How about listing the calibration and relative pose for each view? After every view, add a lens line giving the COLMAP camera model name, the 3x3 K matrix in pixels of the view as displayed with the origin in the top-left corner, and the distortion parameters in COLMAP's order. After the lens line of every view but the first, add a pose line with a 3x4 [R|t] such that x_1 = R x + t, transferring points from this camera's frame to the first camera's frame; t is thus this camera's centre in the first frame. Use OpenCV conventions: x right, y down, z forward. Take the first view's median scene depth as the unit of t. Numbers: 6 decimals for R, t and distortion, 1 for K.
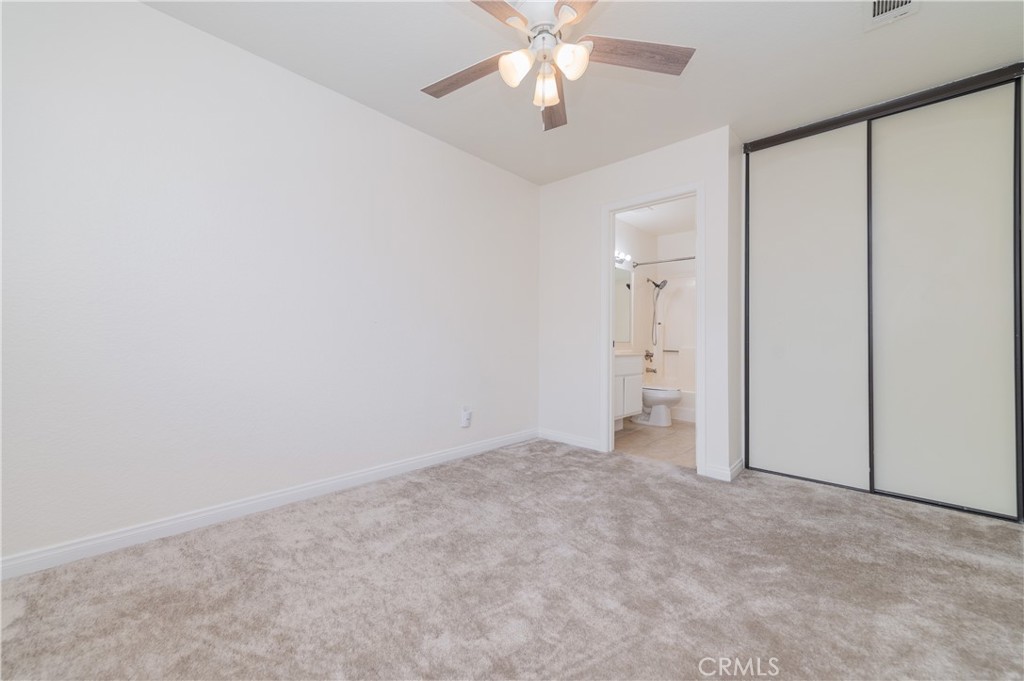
lens RADIAL K [[403.8, 0, 513.1], [0, 403.8, 339.7], [0, 0, 1]] dist [0.016701, -0.002322]
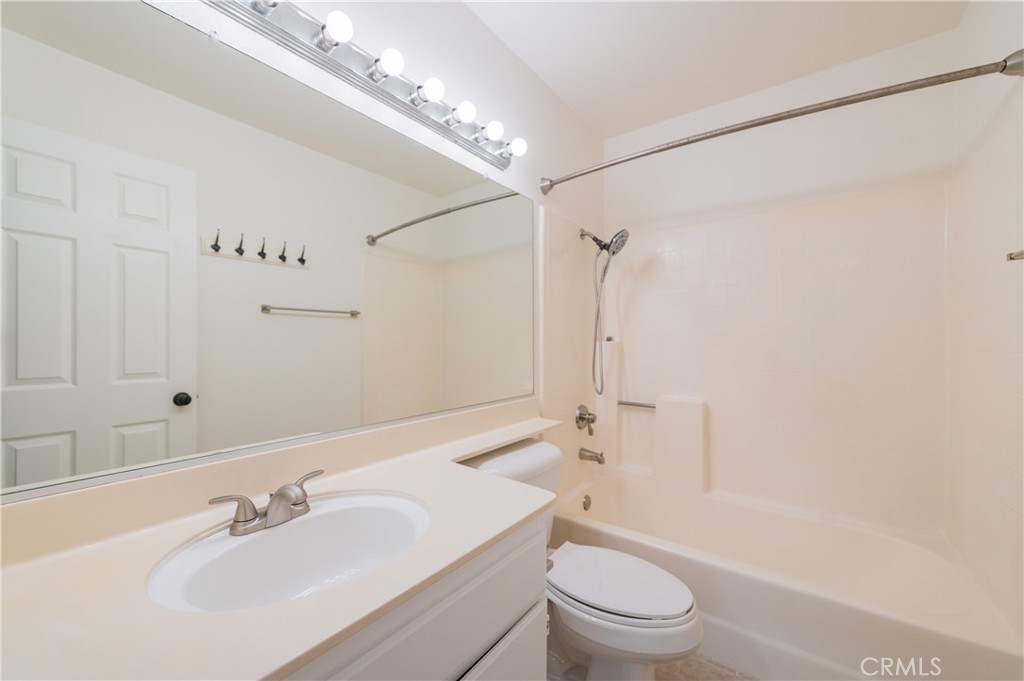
lens RADIAL K [[403.8, 0, 511.5], [0, 403.8, 338.7], [0, 0, 1]] dist [0.016701, -0.002322]
pose [[0.992320, -0.005977, 0.123555, 0.212273], [0.006634, 0.999966, -0.004909, -0.040086], [-0.123521, 0.005691, 0.992326, 0.605984]]
